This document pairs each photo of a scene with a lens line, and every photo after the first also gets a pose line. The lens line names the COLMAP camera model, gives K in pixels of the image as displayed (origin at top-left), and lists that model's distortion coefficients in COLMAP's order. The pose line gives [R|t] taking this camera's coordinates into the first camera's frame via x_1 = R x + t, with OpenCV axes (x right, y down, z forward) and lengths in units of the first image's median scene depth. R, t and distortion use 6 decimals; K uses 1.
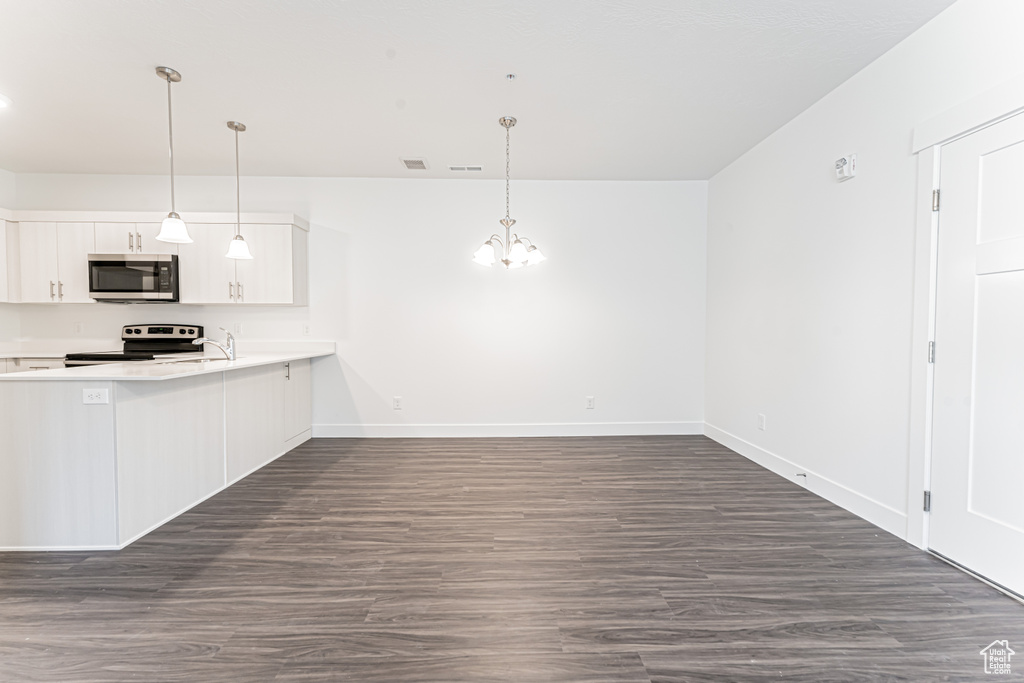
lens RADIAL K [[426.1, 0, 516.3], [0, 426.1, 342.4], [0, 0, 1]] dist [0.001890, -0.000431]
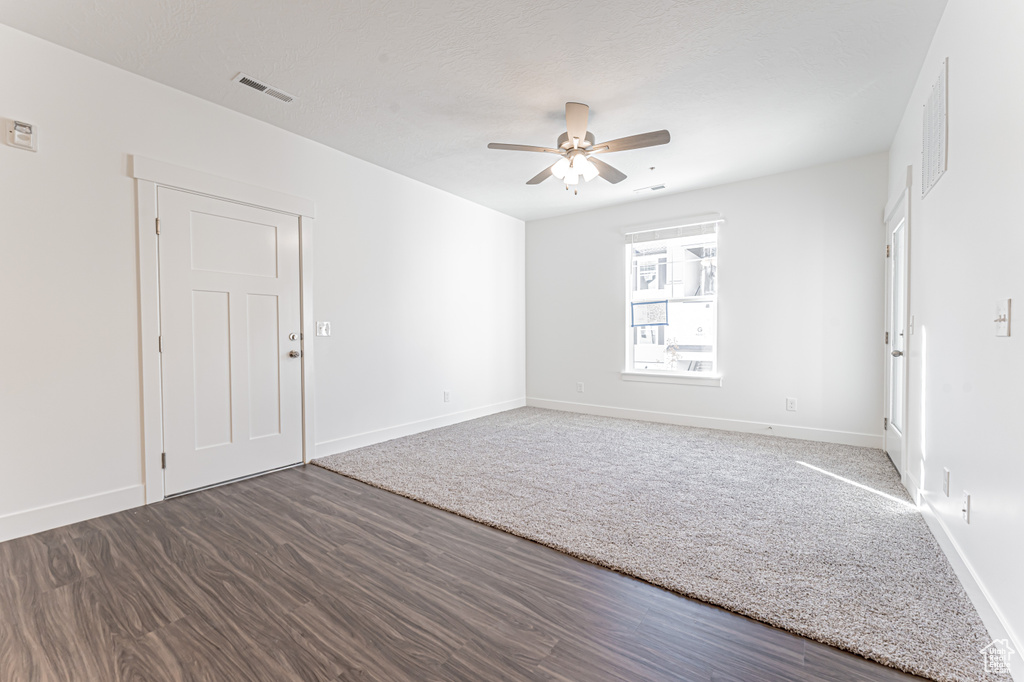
lens RADIAL K [[426.1, 0, 510.0], [0, 426.1, 339.7], [0, 0, 1]] dist [0.001890, -0.000431]
pose [[-0.789135, -0.006458, 0.614186, -0.808392], [0.024381, 0.998827, 0.041829, -0.021946], [-0.613736, 0.047983, -0.788052, 1.710811]]
